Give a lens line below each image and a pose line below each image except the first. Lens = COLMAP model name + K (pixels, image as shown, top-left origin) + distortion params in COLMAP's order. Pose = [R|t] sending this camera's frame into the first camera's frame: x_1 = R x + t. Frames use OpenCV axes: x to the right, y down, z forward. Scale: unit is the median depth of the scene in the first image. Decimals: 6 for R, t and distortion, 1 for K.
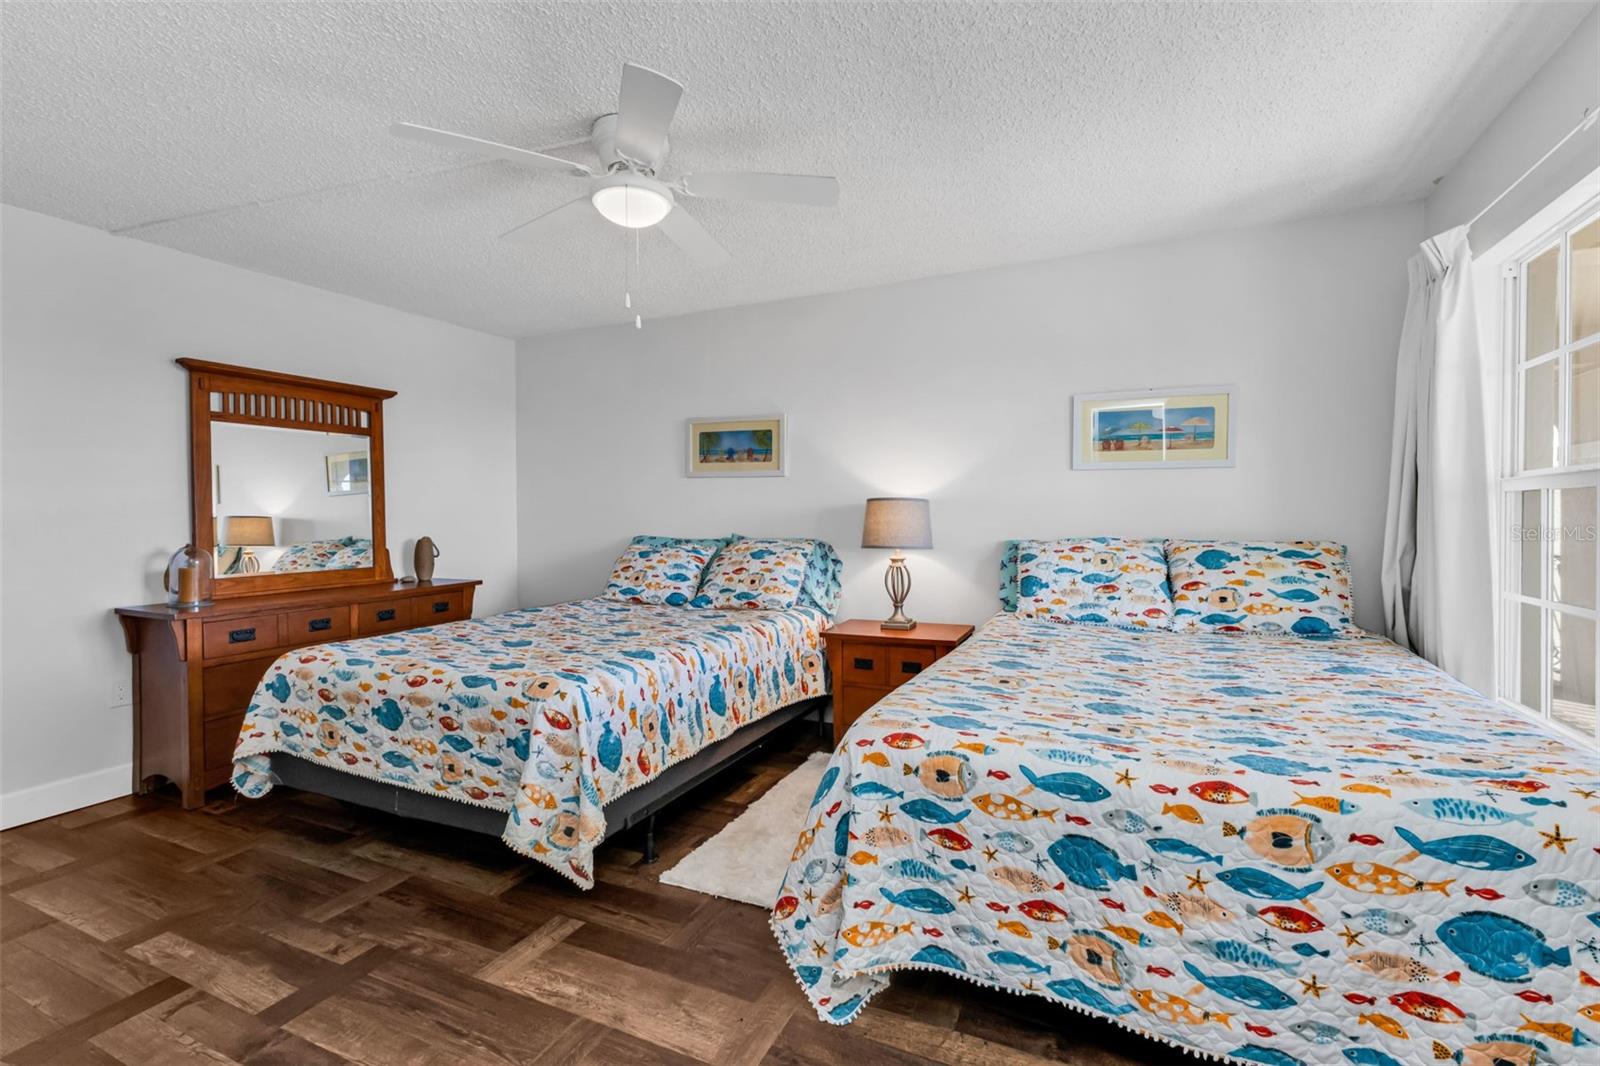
lens RADIAL K [[679.1, 0, 800.0], [0, 679.1, 533.0], [0, 0, 1]] dist [0.007906, -0.001116]
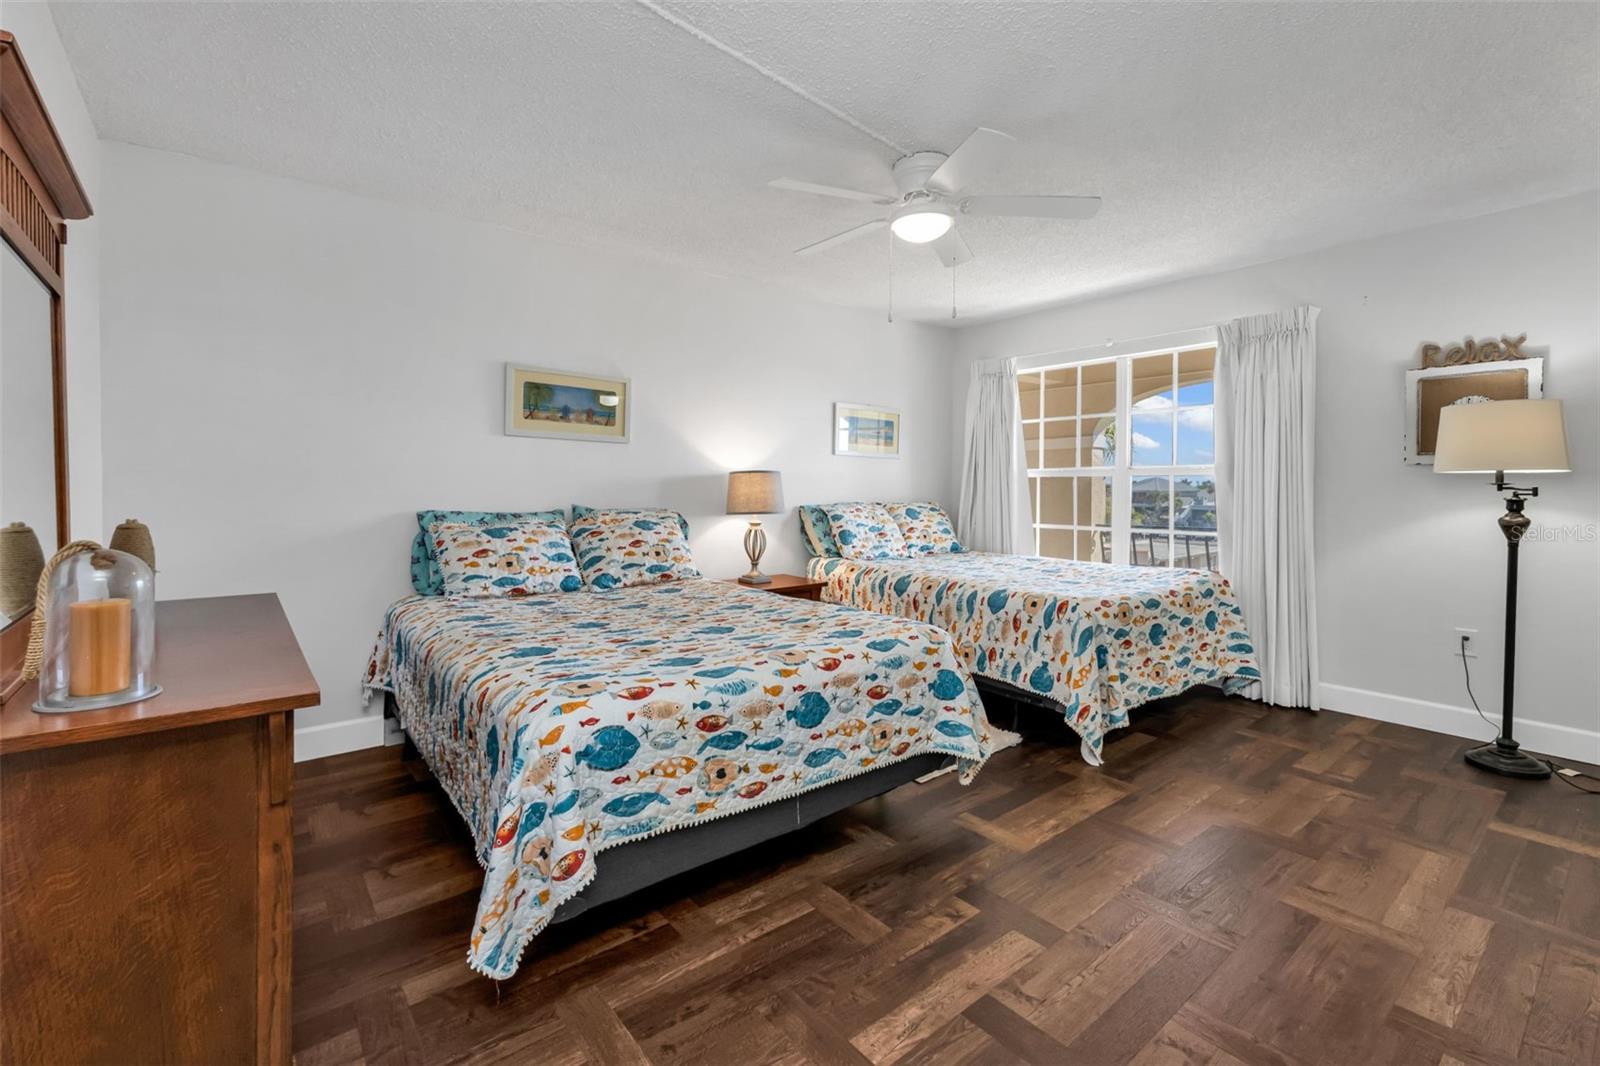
lens RADIAL K [[703.2, 0, 799.0], [0, 703.2, 505.0], [0, 0, 1]] dist [0.004619, 0.000020]
pose [[0.454767, -0.014445, 0.890493, -1.317001], [0.016429, 0.999834, 0.007828, -0.001564], [-0.890459, 0.011070, 0.454929, 0.566688]]
